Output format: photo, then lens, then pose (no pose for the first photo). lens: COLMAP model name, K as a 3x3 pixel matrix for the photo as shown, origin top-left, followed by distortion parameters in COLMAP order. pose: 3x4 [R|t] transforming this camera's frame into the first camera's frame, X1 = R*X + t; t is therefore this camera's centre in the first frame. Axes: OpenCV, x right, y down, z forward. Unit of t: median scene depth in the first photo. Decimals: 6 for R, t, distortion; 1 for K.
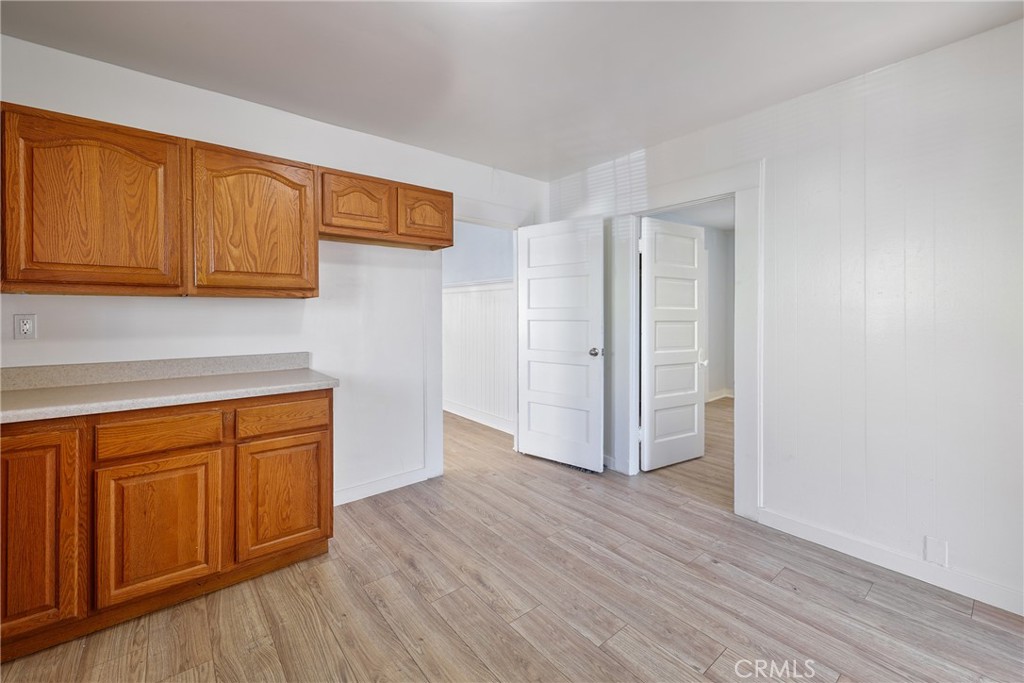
lens RADIAL K [[420.3, 0, 511.1], [0, 420.3, 319.1], [0, 0, 1]] dist [-0.001636, -0.000154]
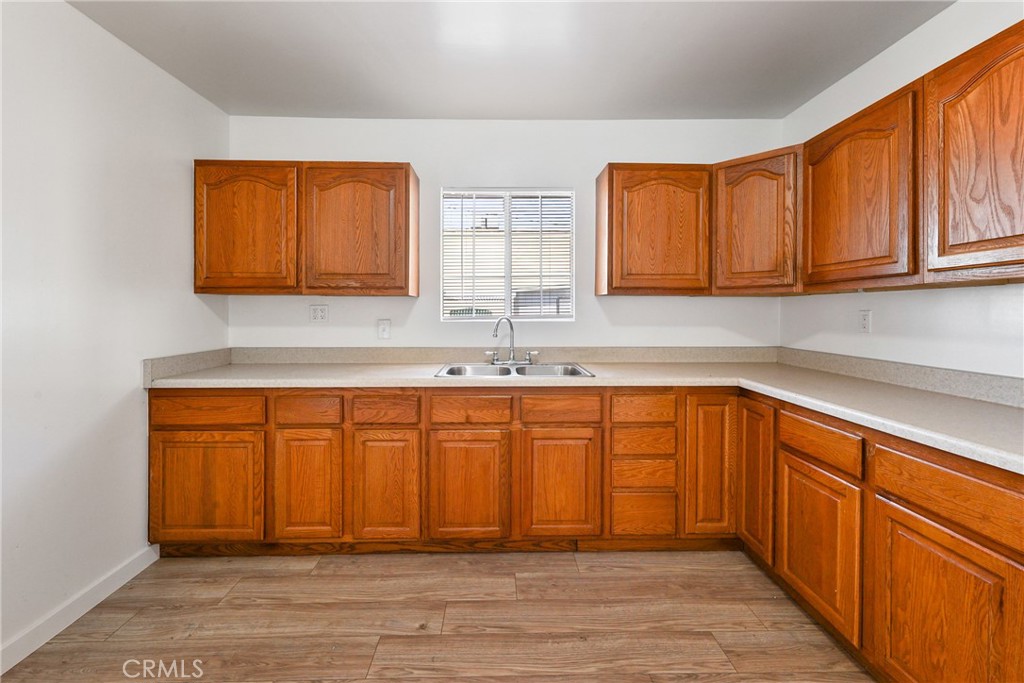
lens RADIAL K [[420.3, 0, 507.9], [0, 420.3, 308.1], [0, 0, 1]] dist [-0.001636, -0.000154]
pose [[-0.624087, -0.001639, -0.781353, 0.283171], [-0.003348, 0.999994, 0.000577, -0.014362], [0.781348, 0.002976, -0.624089, 0.923431]]
